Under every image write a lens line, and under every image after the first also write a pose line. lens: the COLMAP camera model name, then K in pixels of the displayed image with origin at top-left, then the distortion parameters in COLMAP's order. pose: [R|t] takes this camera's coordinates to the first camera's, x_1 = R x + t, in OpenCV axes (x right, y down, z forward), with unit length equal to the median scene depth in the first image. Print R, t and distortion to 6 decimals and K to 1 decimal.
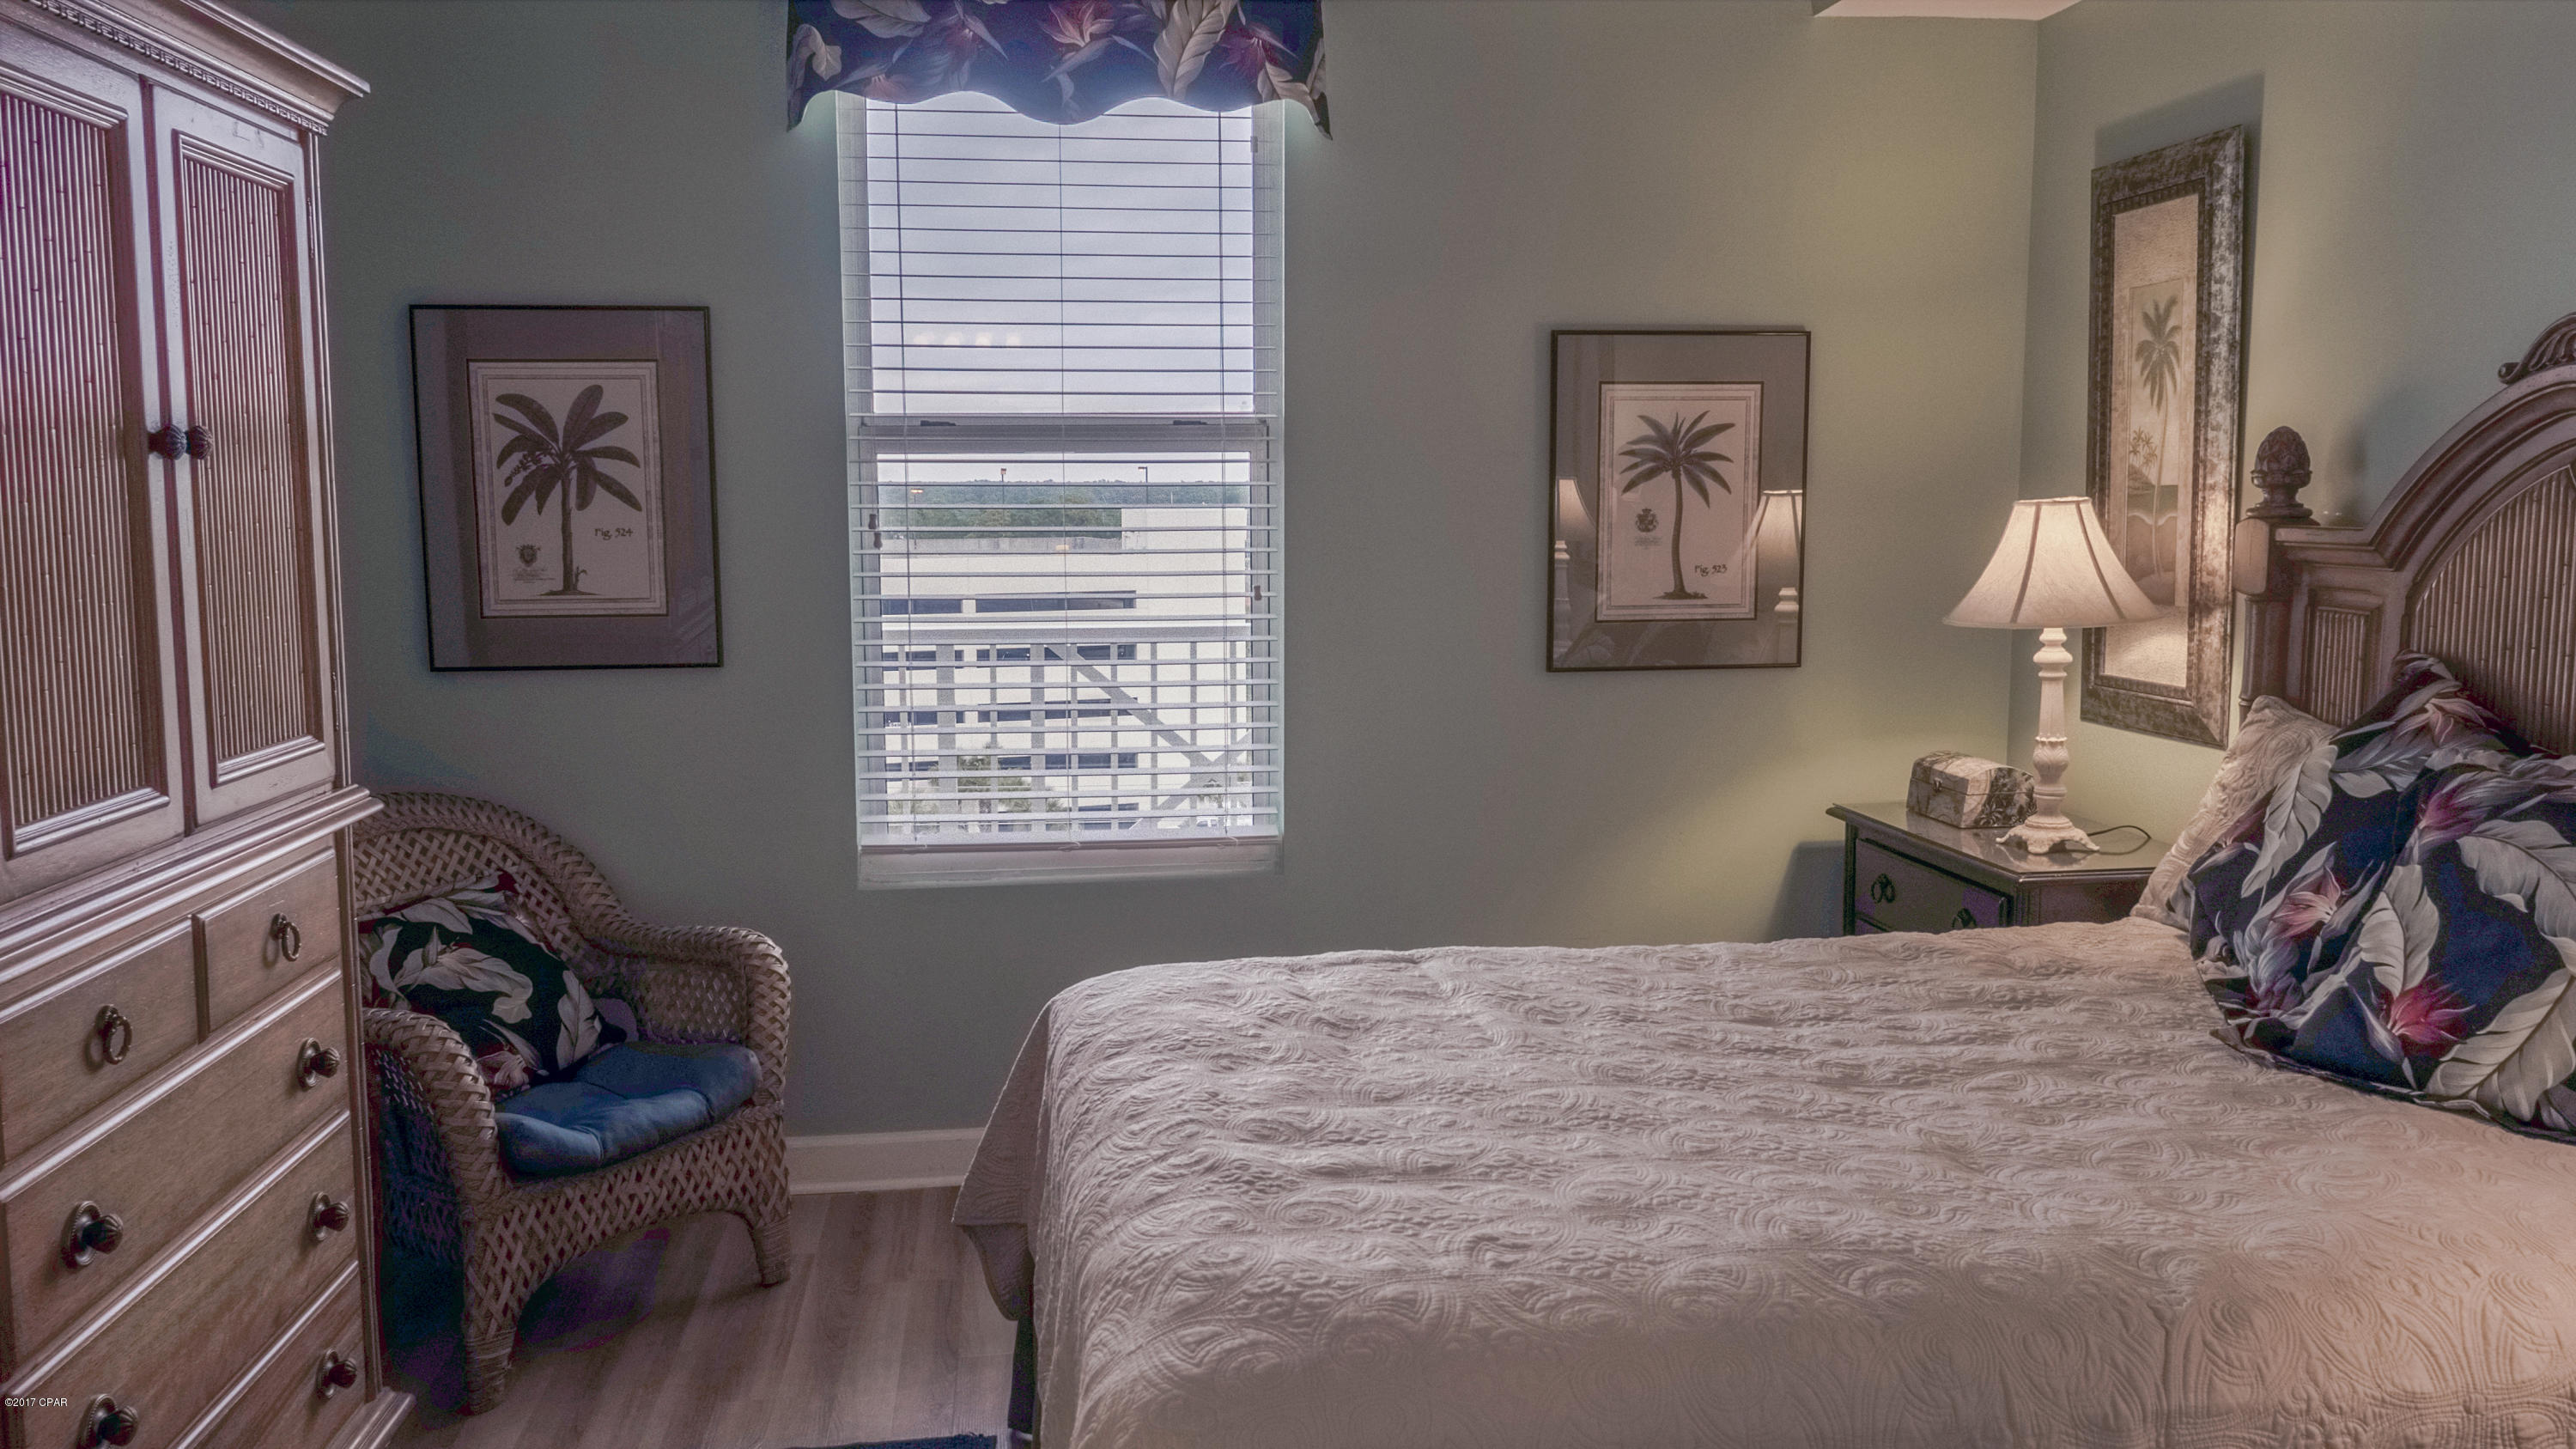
lens RADIAL K [[1974.4, 0, 1288.2], [0, 1974.4, 721.2], [0, 0, 1]] dist [-0.003136, 0.001329]
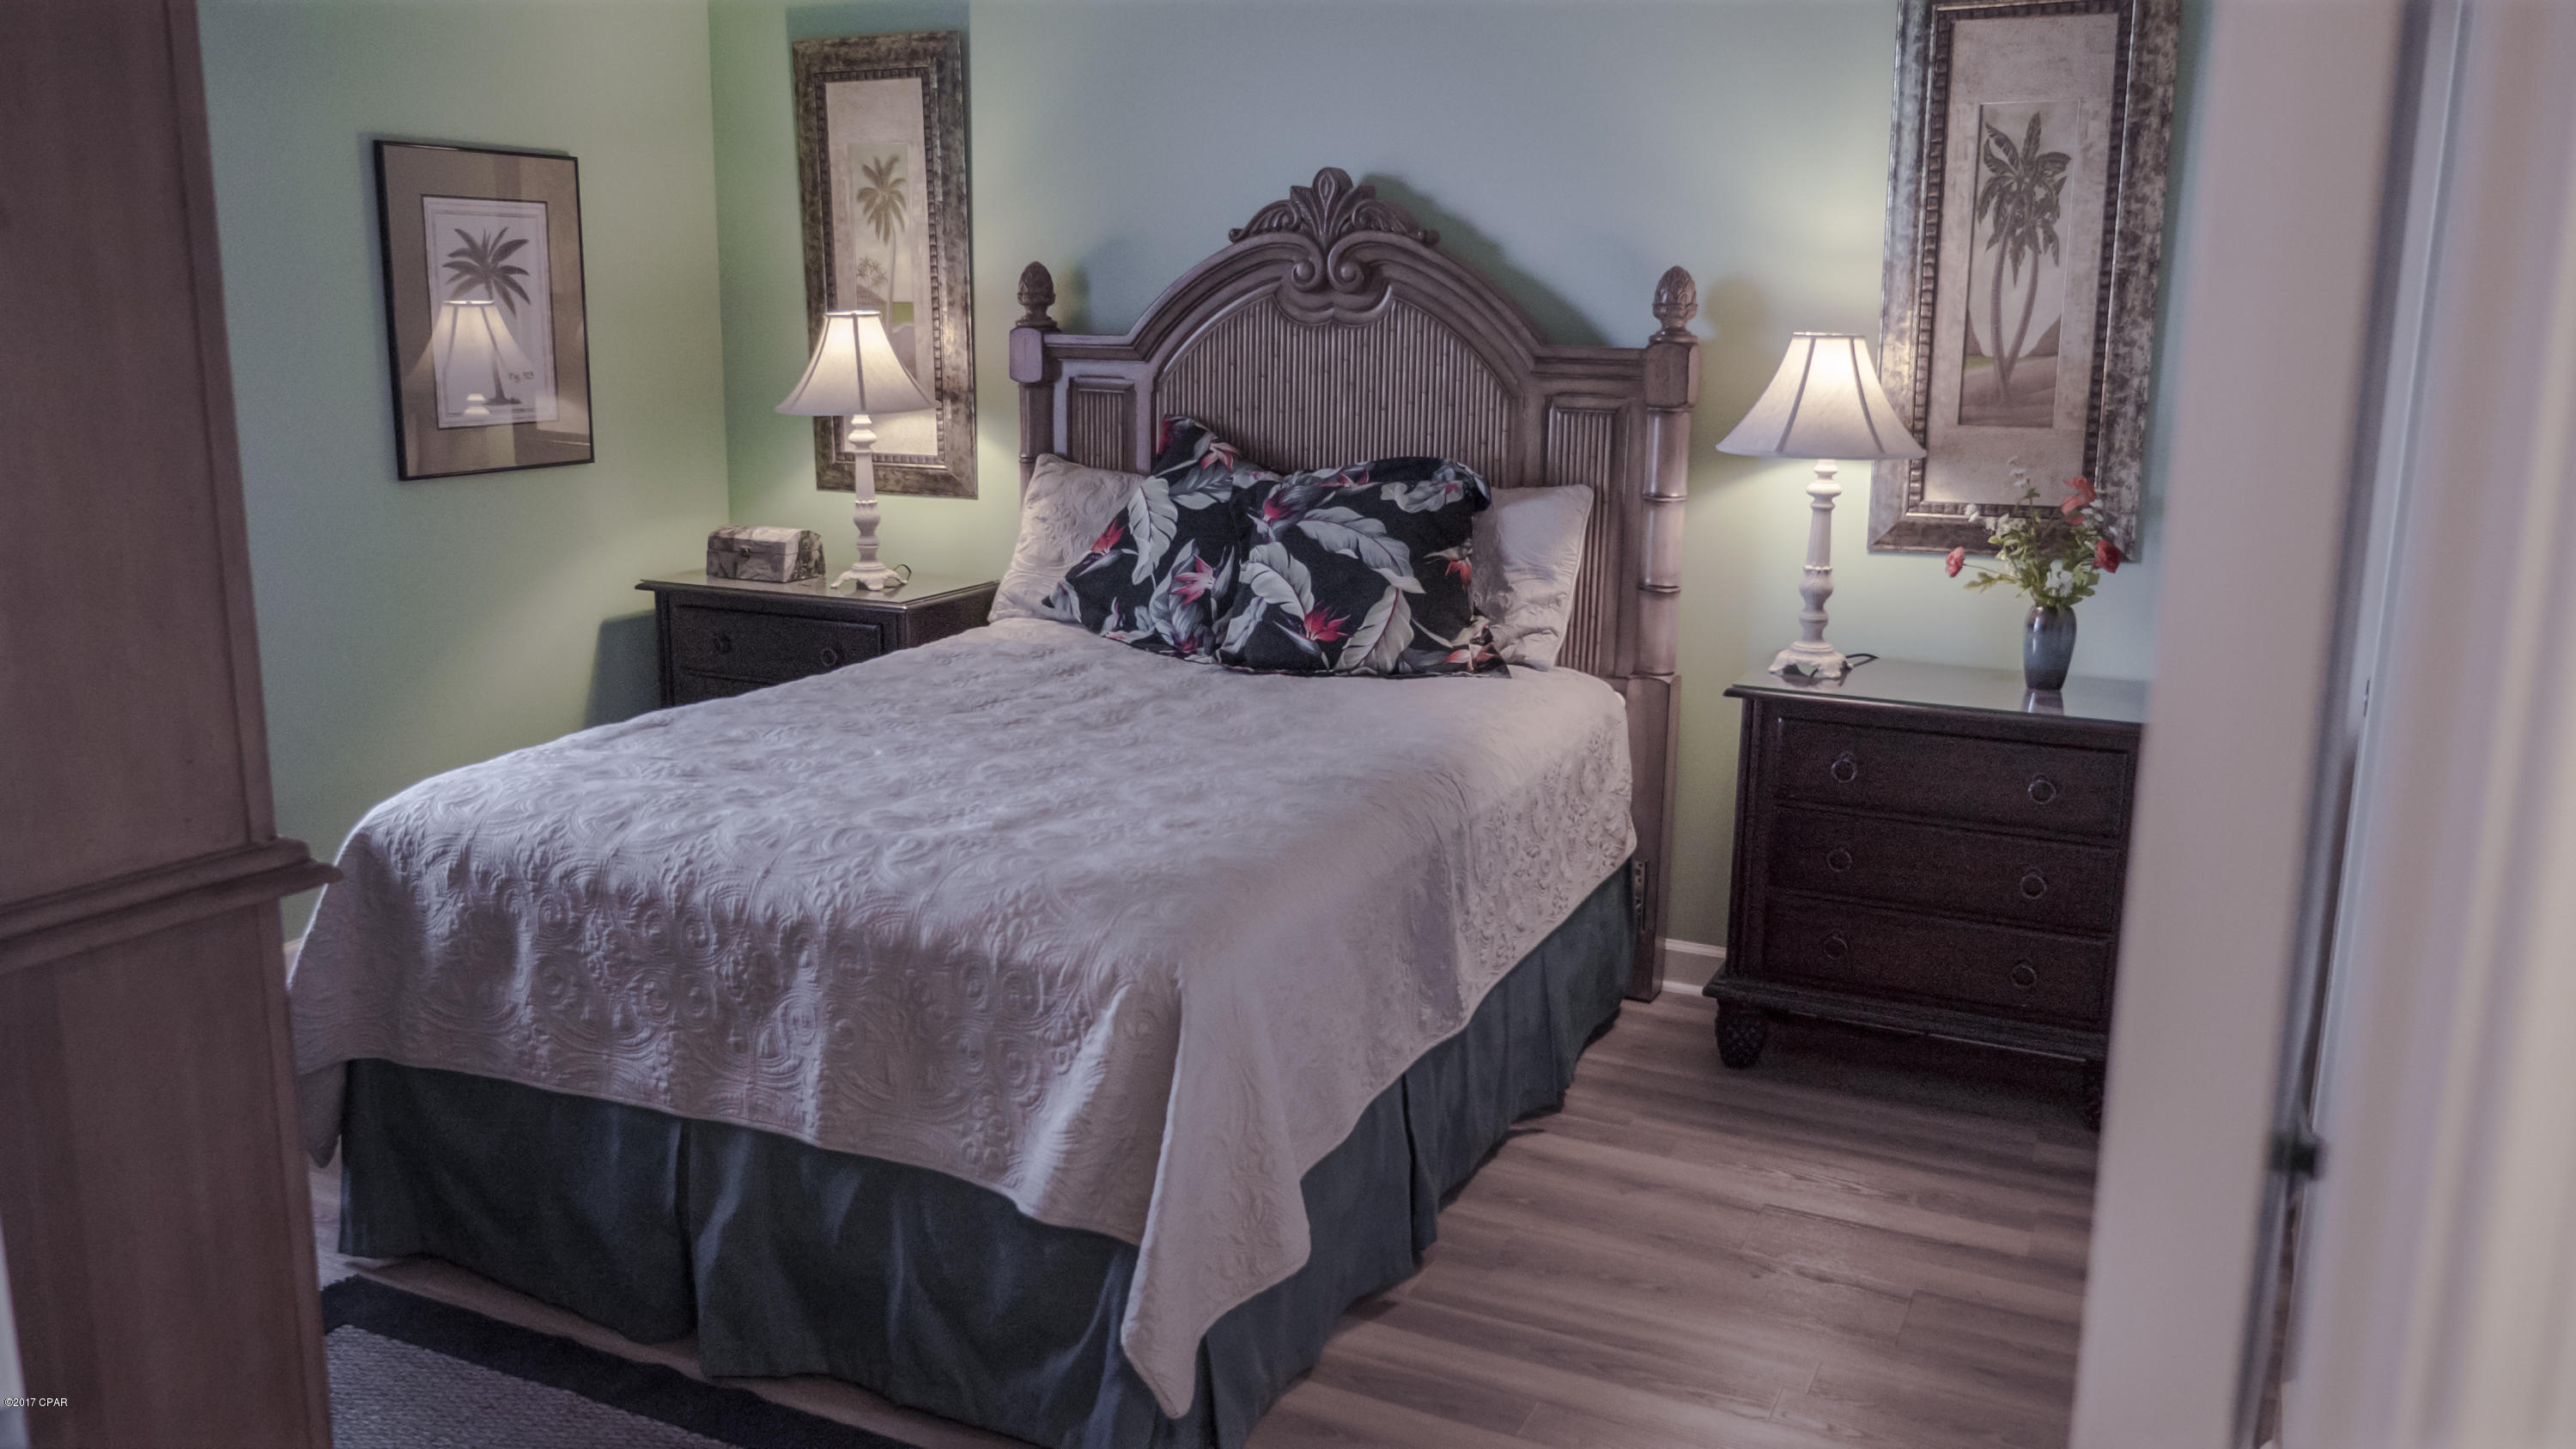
lens RADIAL K [[1974.4, 0, 1288.2], [0, 1974.4, 721.2], [0, 0, 1]] dist [-0.003136, 0.001329]
pose [[0.547867, -0.166654, 0.819797, -0.610326], [0.086473, 0.985989, 0.142649, -0.010669], [-0.832084, -0.007262, 0.554602, 0.061714]]
